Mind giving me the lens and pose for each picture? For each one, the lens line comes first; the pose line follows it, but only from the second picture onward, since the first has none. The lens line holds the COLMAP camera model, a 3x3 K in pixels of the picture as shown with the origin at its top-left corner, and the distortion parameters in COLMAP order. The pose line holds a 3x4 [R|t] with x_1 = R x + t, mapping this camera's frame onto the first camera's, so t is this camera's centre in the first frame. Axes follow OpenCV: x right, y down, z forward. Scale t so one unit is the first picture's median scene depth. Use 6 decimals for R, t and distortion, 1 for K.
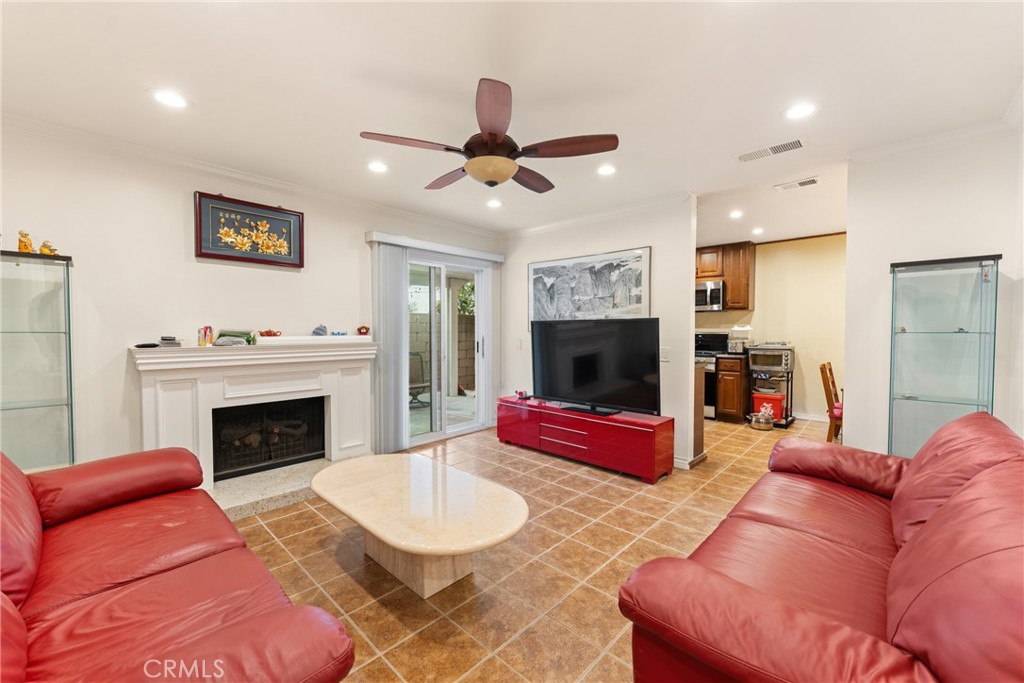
lens RADIAL K [[402.1, 0, 512.0], [0, 402.1, 341.5], [0, 0, 1]] dist [-0.008010, 0.000119]
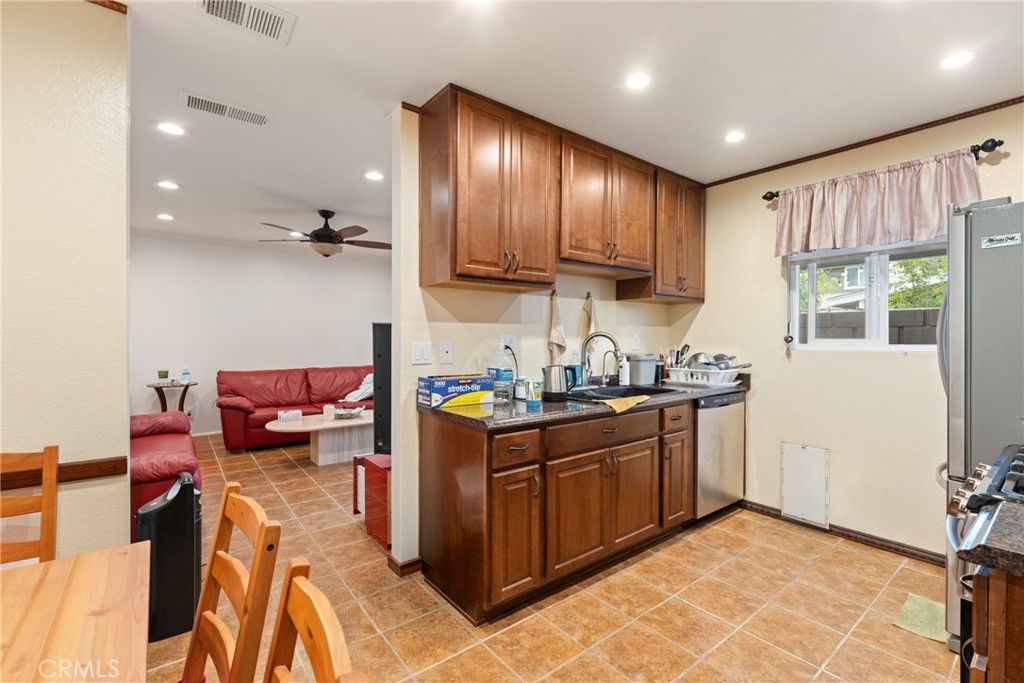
lens RADIAL K [[456.2, 0, 518.3], [0, 456.2, 338.3], [0, 0, 1]] dist [0.003030, 0.000214]
pose [[-0.149061, 0.000300, -0.988828, 0.956757], [-0.030846, 0.999512, 0.004954, -0.034891], [0.988347, 0.031240, -0.148979, 1.129506]]
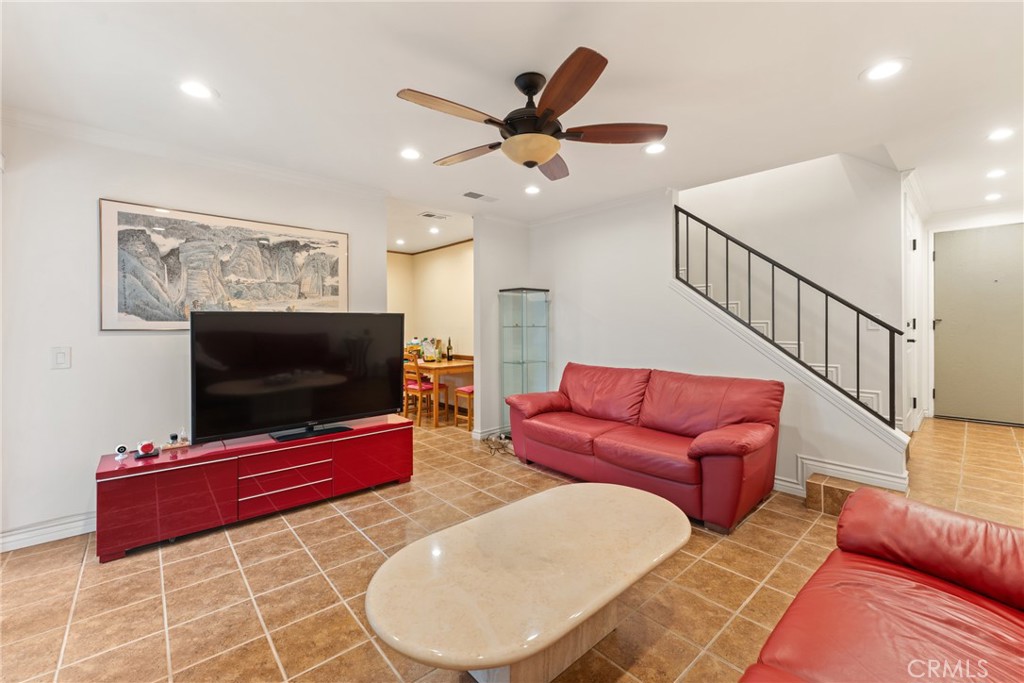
lens RADIAL K [[413.4, 0, 513.1], [0, 413.4, 327.6], [0, 0, 1]] dist [-0.001364, 0.000627]
pose [[0.091447, -0.005369, 0.995795, -0.513869], [0.034483, 0.999403, 0.002222, -0.013410], [-0.995213, 0.034135, 0.091578, 0.509141]]
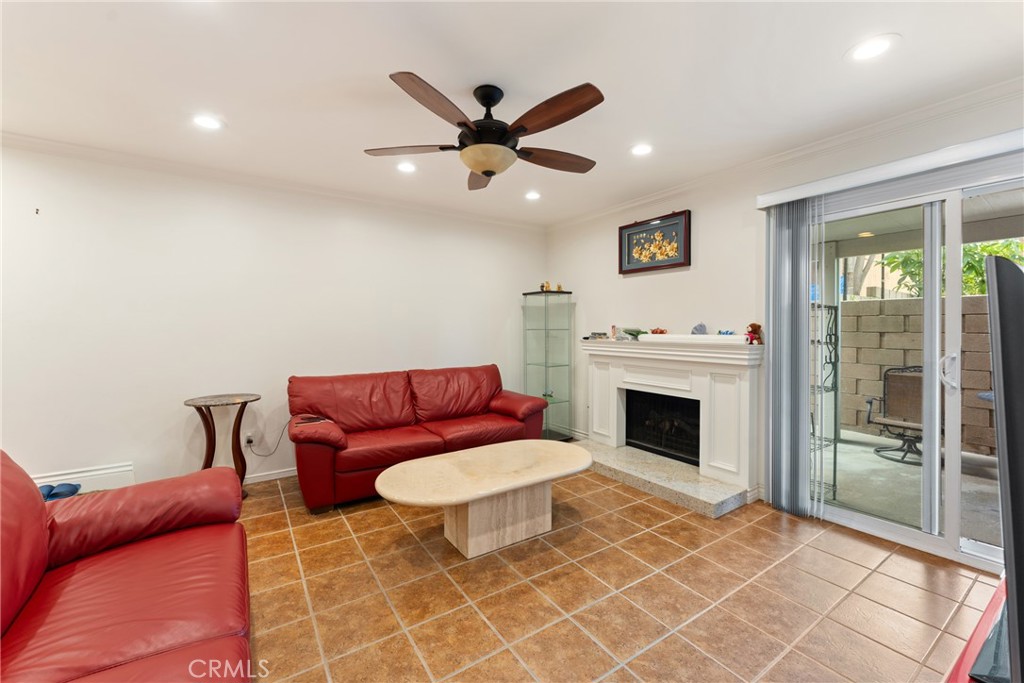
lens RADIAL K [[413.4, 0, 513.1], [0, 413.4, 327.6], [0, 0, 1]] dist [-0.001364, 0.000627]
pose [[-0.218015, -0.002170, -0.975943, 0.469940], [-0.029644, 0.999551, 0.004400, -0.018593], [0.975495, 0.029890, -0.217981, 0.673775]]
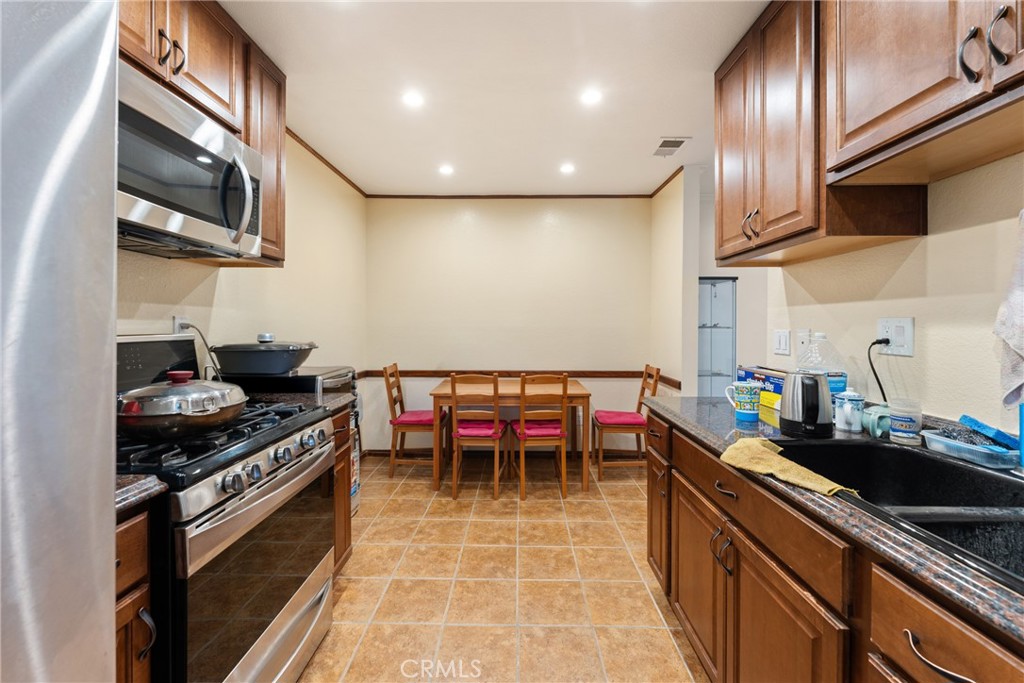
lens RADIAL K [[413.4, 0, 513.1], [0, 413.4, 327.6], [0, 0, 1]] dist [-0.001364, 0.000627]
pose [[-0.675847, -0.007528, 0.737004, 0.241488], [0.018623, 0.999454, 0.027286, -0.044795], [-0.736807, 0.032166, -0.675338, 1.475721]]
